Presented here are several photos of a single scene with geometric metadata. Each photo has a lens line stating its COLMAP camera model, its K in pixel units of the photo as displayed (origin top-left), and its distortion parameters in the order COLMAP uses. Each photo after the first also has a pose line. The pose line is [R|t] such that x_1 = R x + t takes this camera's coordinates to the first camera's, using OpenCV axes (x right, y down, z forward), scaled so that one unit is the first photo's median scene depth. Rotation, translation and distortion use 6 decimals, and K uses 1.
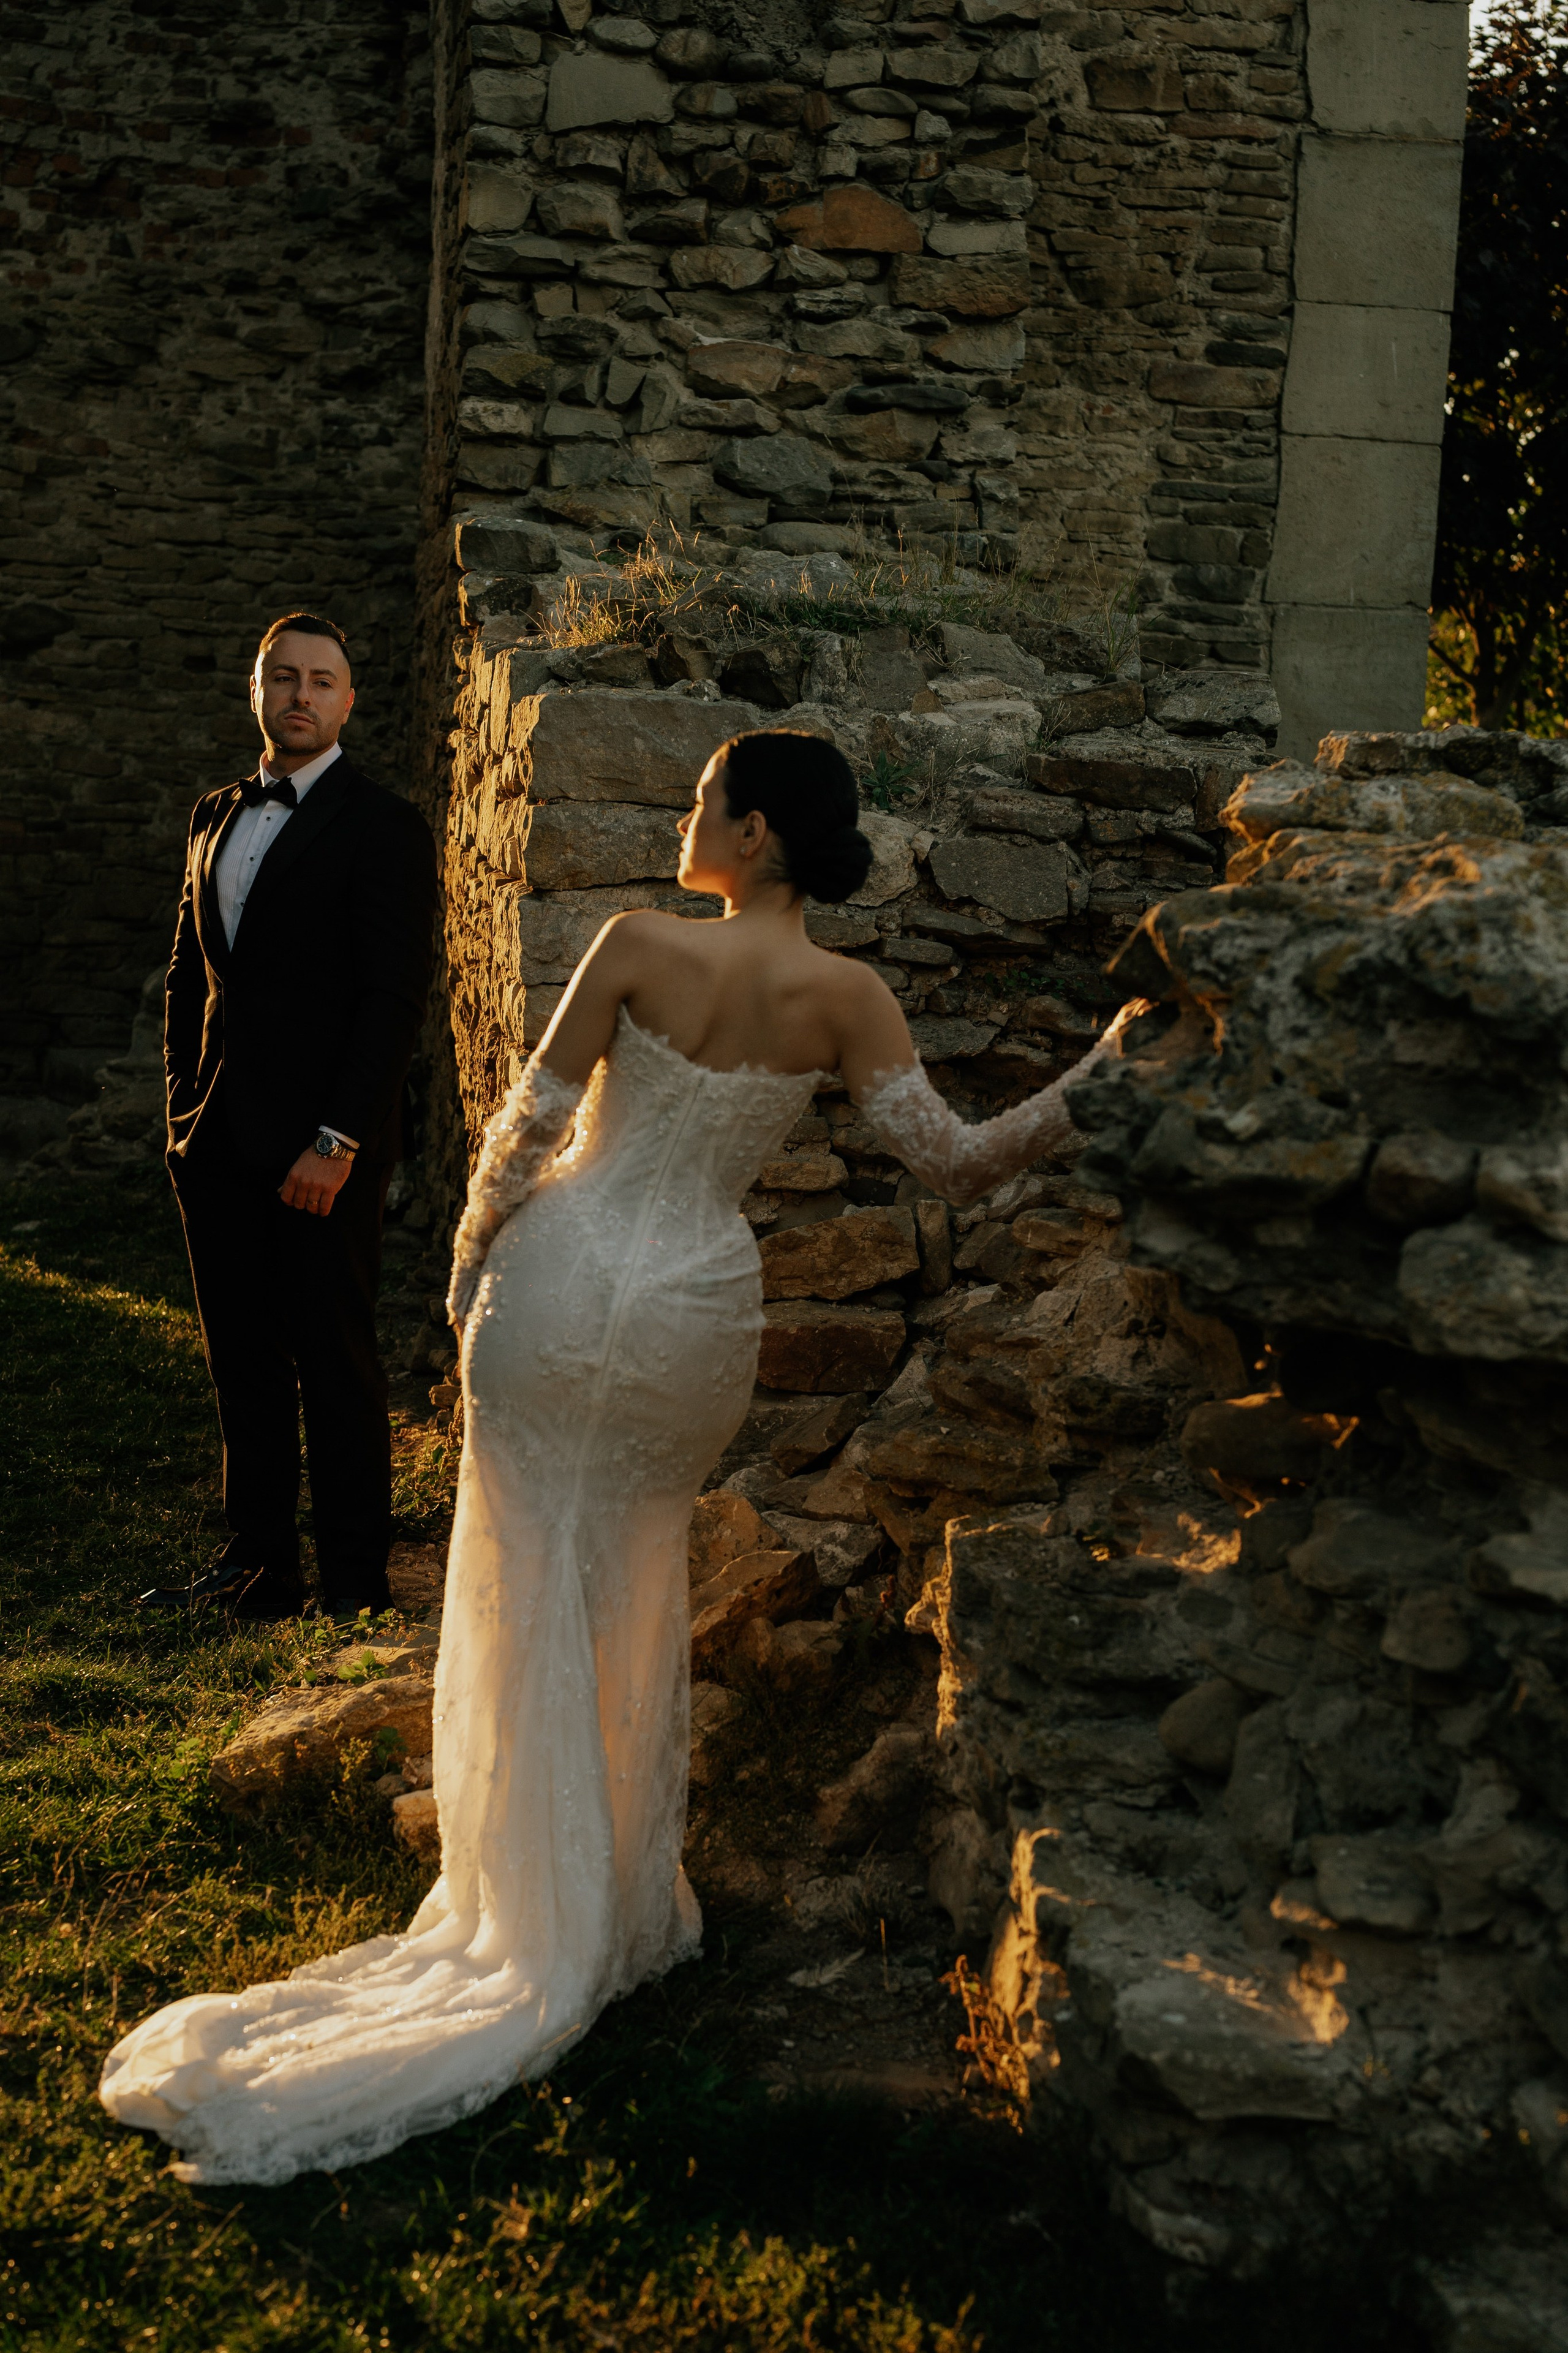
lens RADIAL K [[3343.4, 0, 792.0], [0, 3343.4, 1159.8], [0, 0, 1]] dist [0.001884, 0.000000]
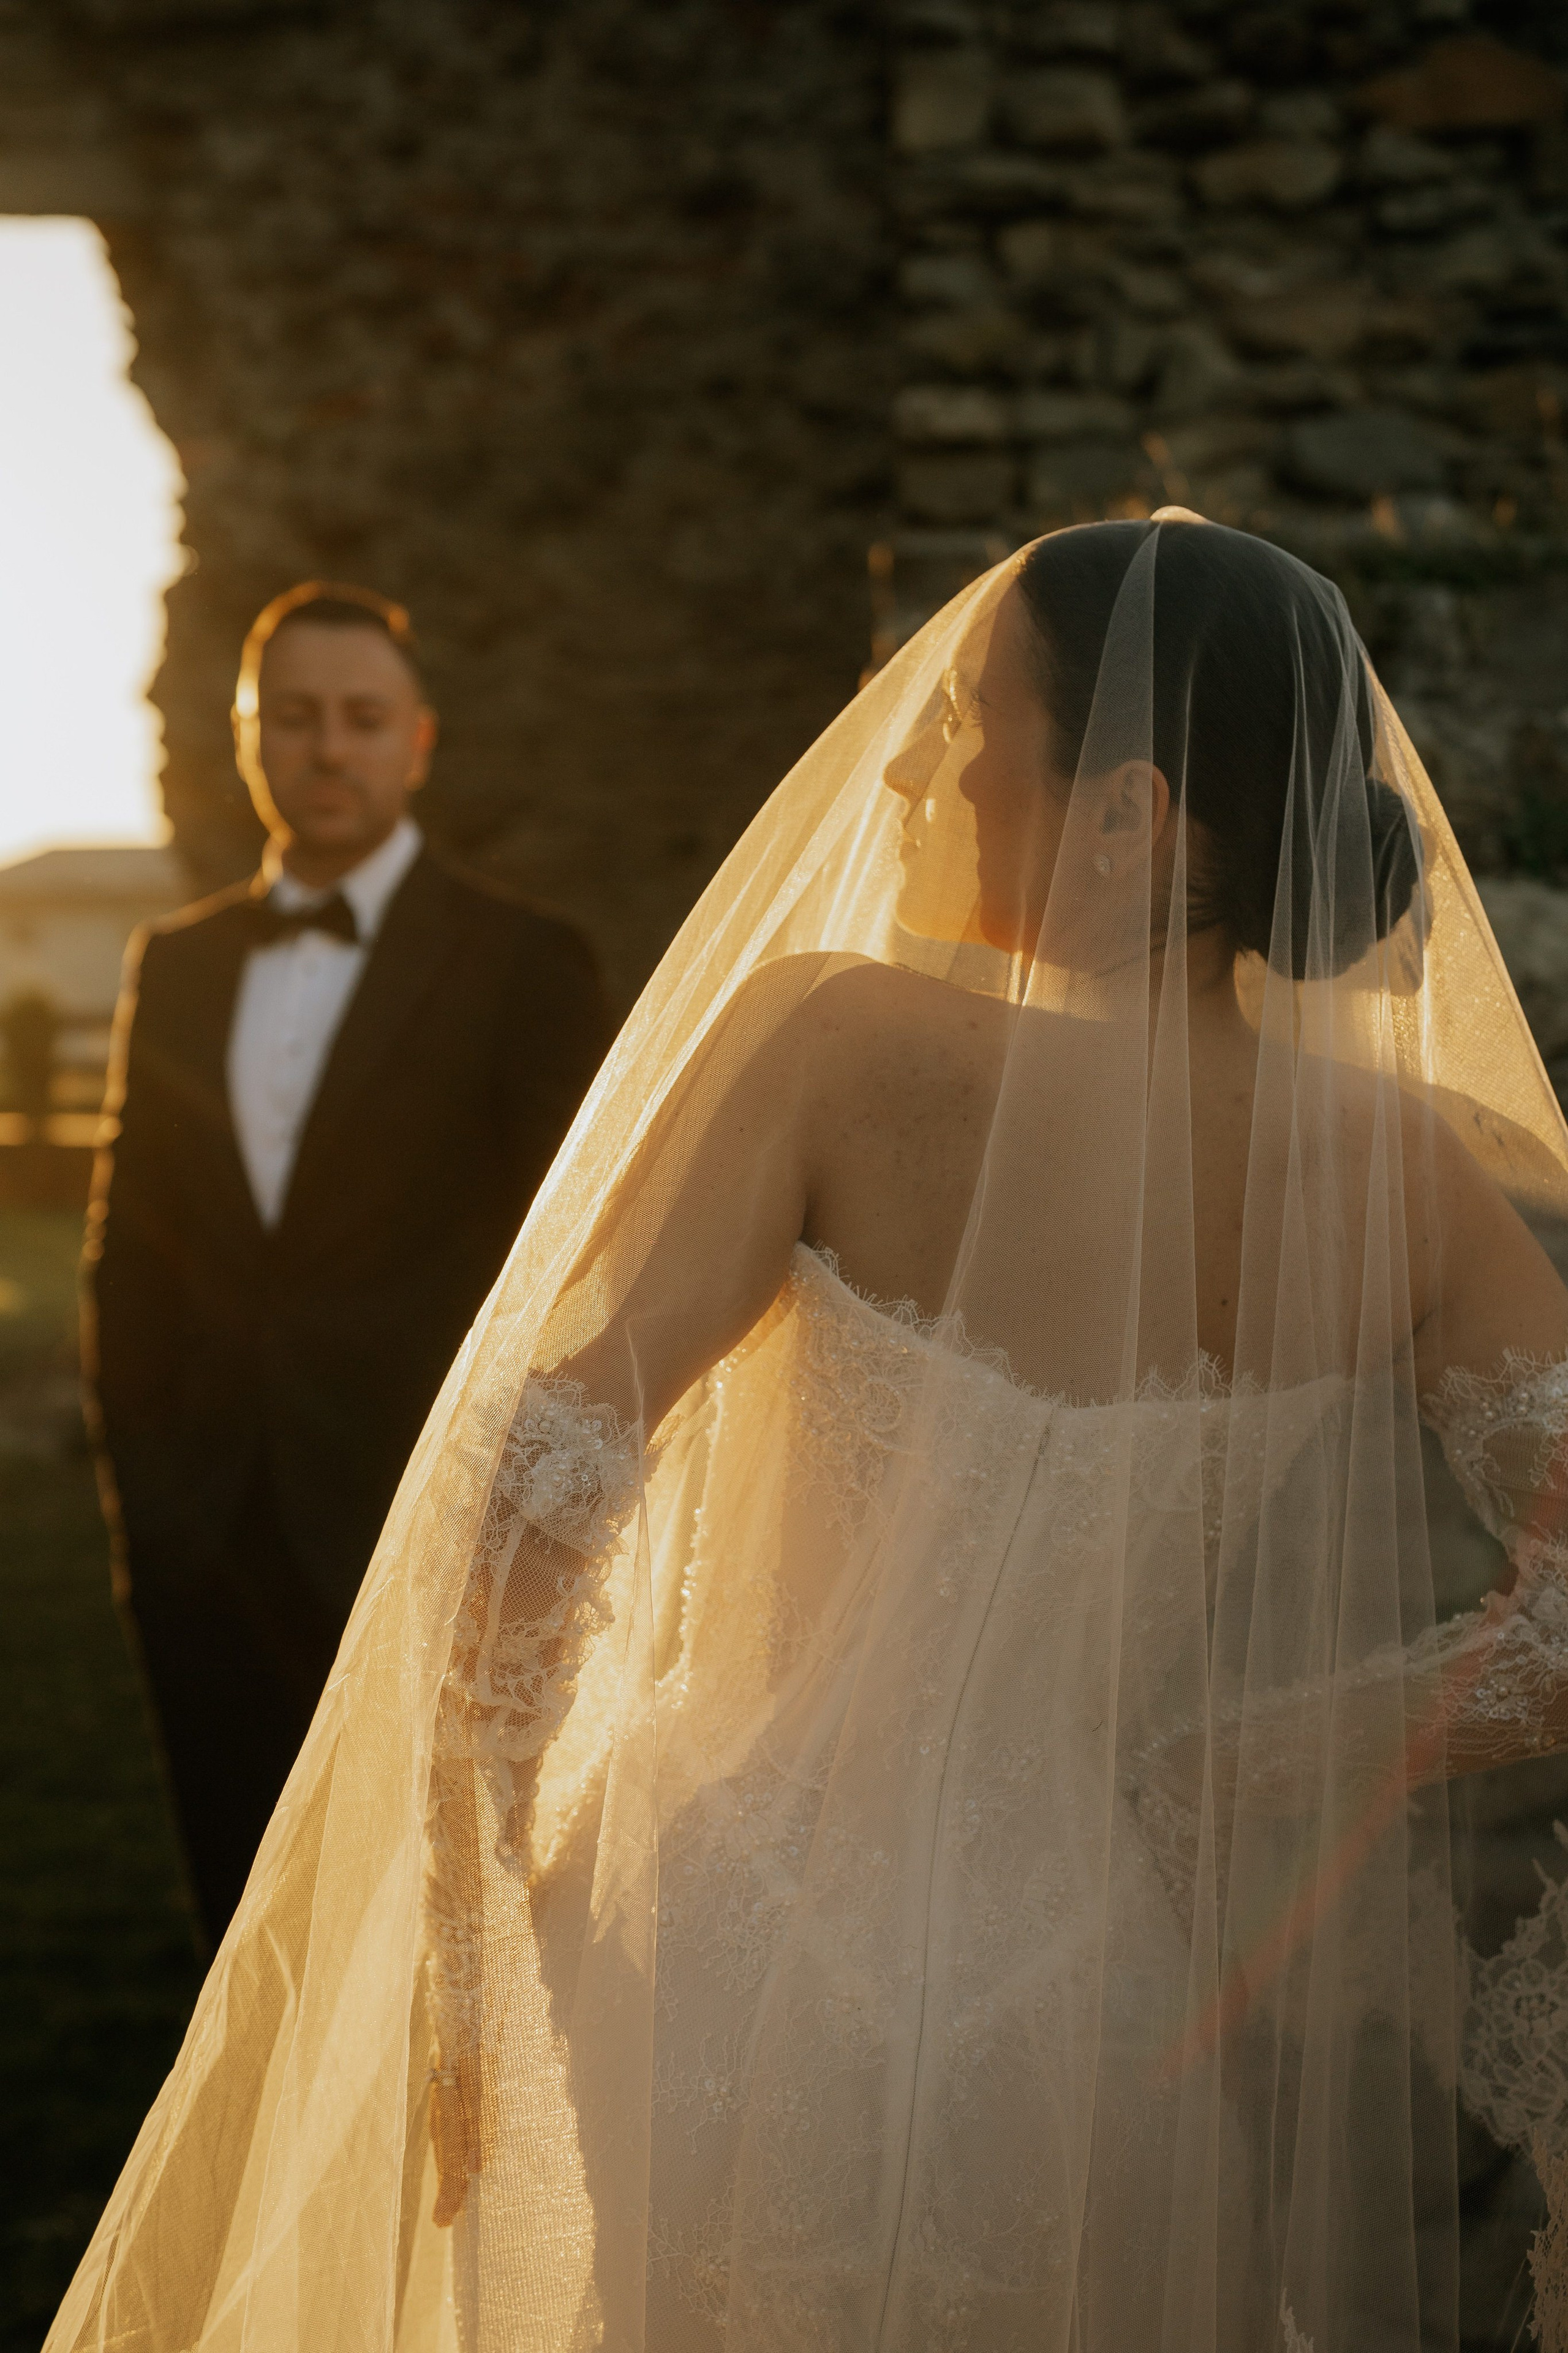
lens RADIAL K [[3343.4, 0, 775.5], [0, 3343.4, 1185.8], [0, 0, 1]] dist [0.001884, 0.000000]
pose [[0.979701, -0.031784, -0.197931, 0.008369], [0.018813, 0.997571, -0.067069, -0.016514], [0.199582, 0.061984, 0.977919, 0.322482]]
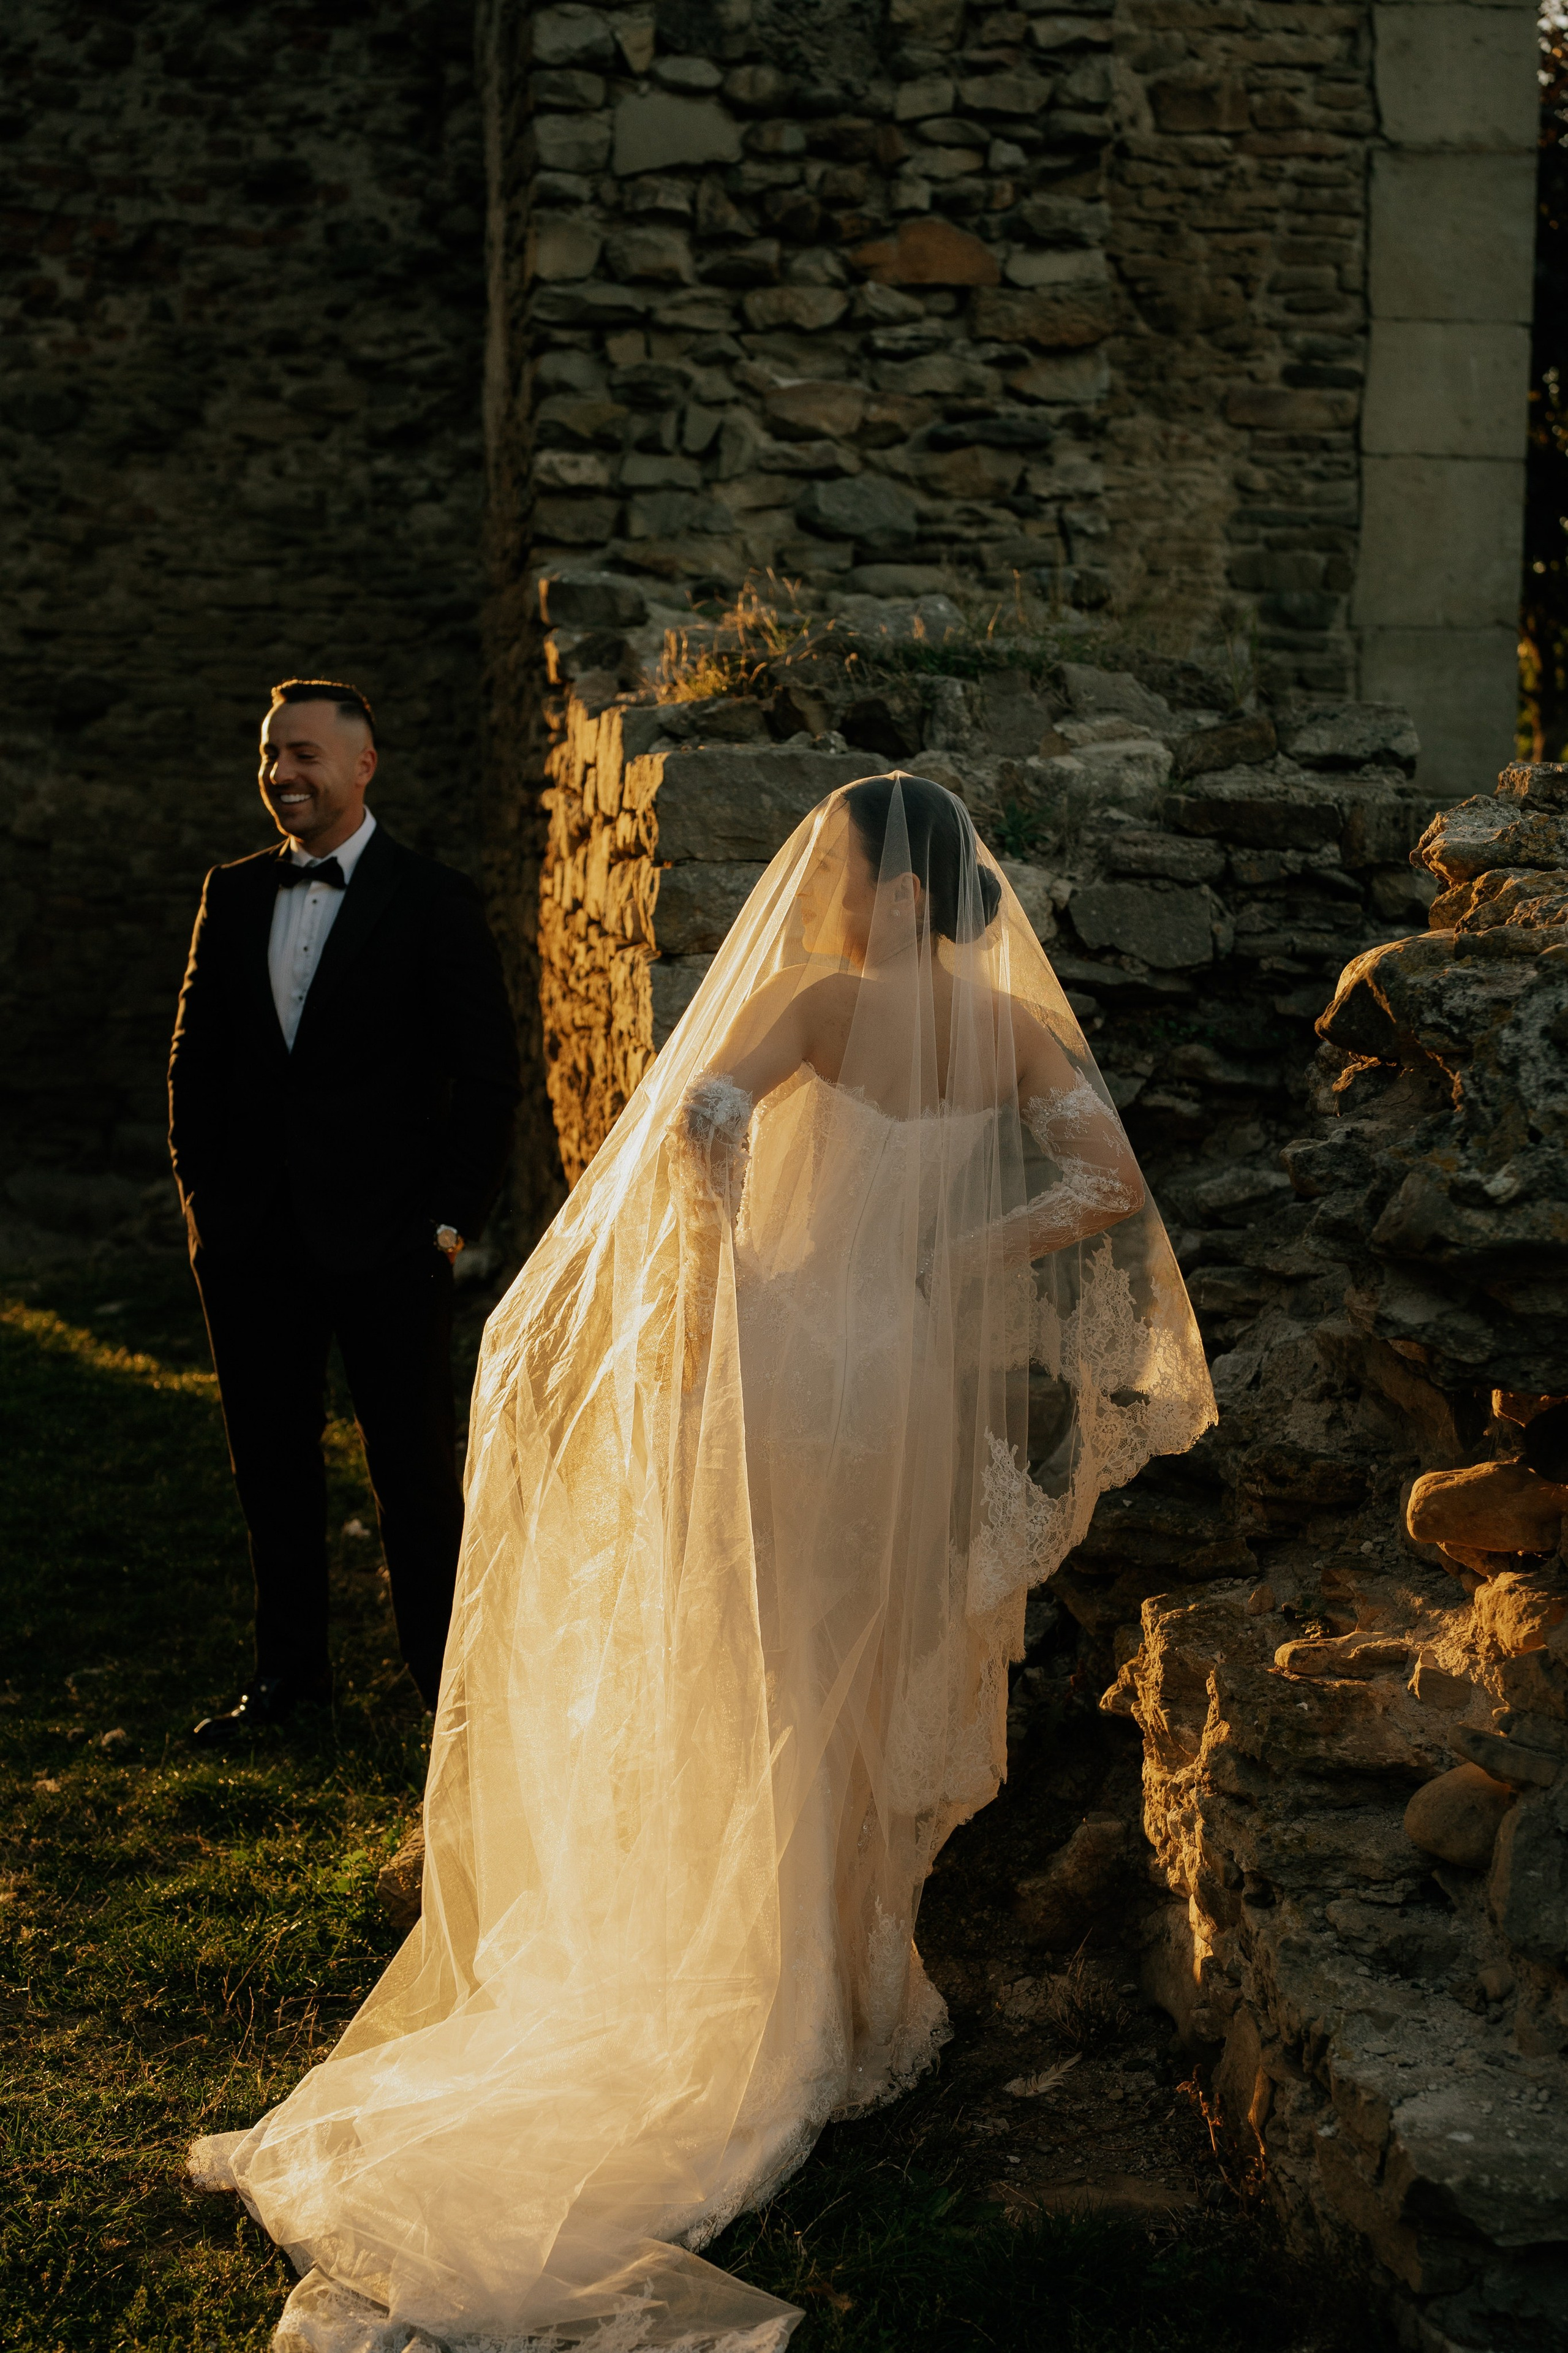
lens RADIAL K [[3343.4, 0, 792.1], [0, 3343.4, 1181.0], [0, 0, 1]] dist [0.001884, 0.000000]
pose [[0.999287, -0.036664, -0.009054, -0.022844], [0.036614, 0.999314, -0.005543, -0.005863], [0.009251, 0.005207, 0.999944, 0.022011]]
